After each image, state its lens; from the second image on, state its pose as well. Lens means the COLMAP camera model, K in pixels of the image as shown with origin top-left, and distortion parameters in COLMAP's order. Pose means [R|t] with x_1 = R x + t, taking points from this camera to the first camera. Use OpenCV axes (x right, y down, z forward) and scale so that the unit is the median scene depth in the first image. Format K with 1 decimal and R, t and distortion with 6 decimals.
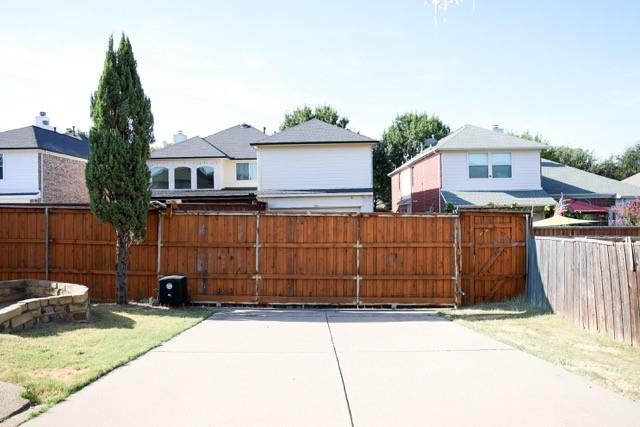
lens RADIAL K [[438.8, 0, 320.0], [0, 438.8, 213.5], [0, 0, 1]] dist [-0.095660, 0.078600]
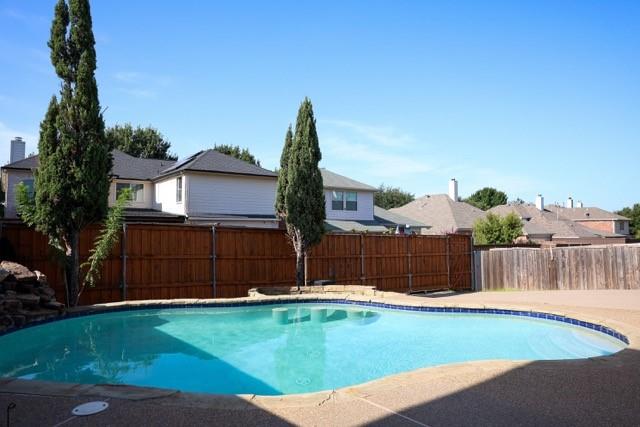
lens RADIAL K [[438.8, 0, 320.0], [0, 438.8, 213.5], [0, 0, 1]] dist [-0.095660, 0.078600]
pose [[0.800667, 0.040545, 0.597736, -1.099889], [-0.007055, 0.998276, -0.058263, 0.016490], [-0.599068, 0.042433, 0.799573, -0.082037]]
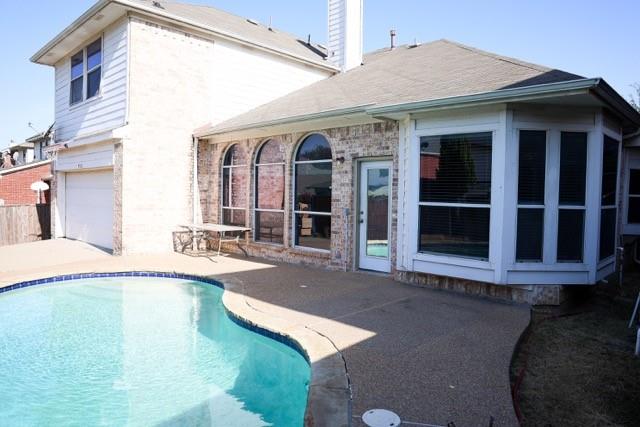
lens RADIAL K [[438.8, 0, 320.0], [0, 438.8, 213.5], [0, 0, 1]] dist [-0.095660, 0.078600]
pose [[-0.714956, -0.027757, 0.698618, -1.197760], [-0.004450, 0.999372, 0.035151, 0.003432], [-0.699155, 0.022023, -0.714631, 0.477468]]
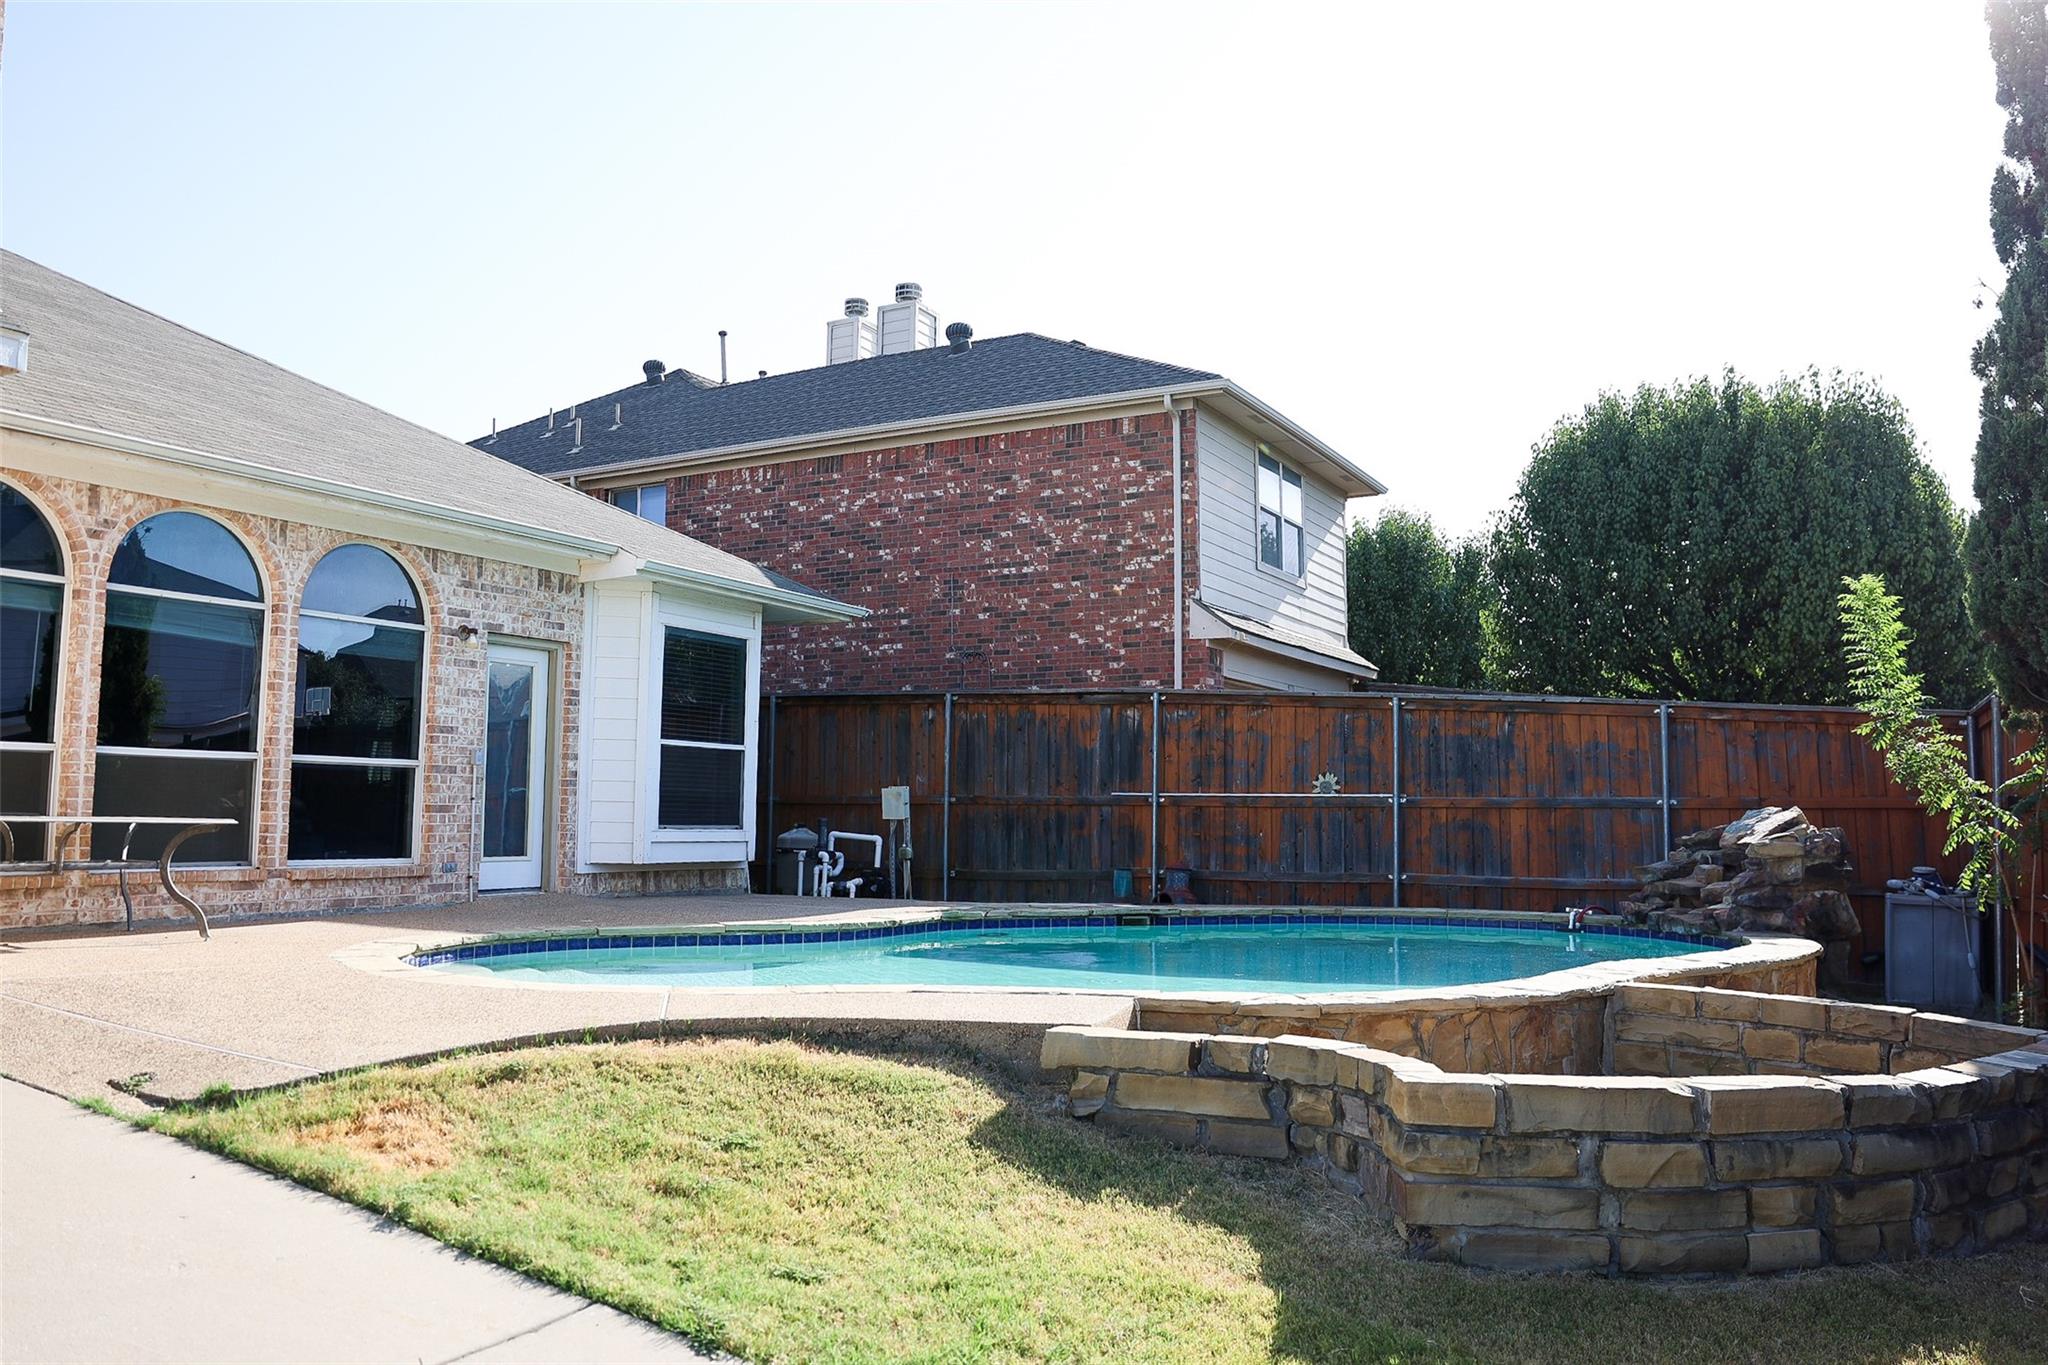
lens RADIAL K [[1503.9, 0, 1024.0], [0, 1503.9, 682.5], [0, 0, 1]] dist [-0.112178, 0.088581]
pose [[-0.487678, -0.065286, -0.870579, 0.050887], [-0.007955, 0.997491, -0.070347, 0.045406], [0.872988, -0.027382, -0.486973, 0.782933]]
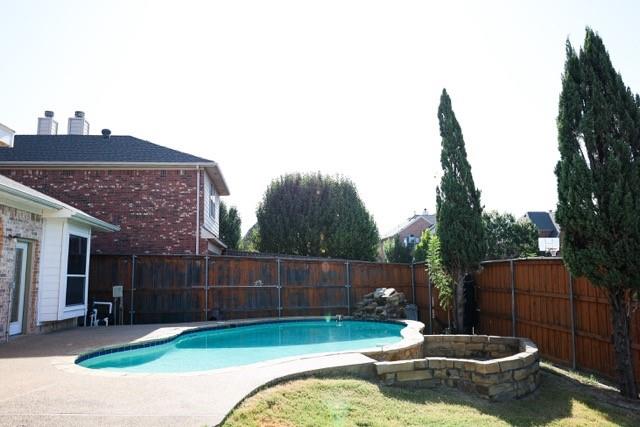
lens RADIAL K [[444.2, 0, 316.7], [0, 444.2, 212.7], [0, 0, 1]] dist [-0.109038, 0.082830]
pose [[0.108132, -0.130343, -0.985555, 0.185008], [0.011378, 0.991465, -0.129876, 0.002645], [0.994071, 0.002831, 0.108693, 0.392420]]
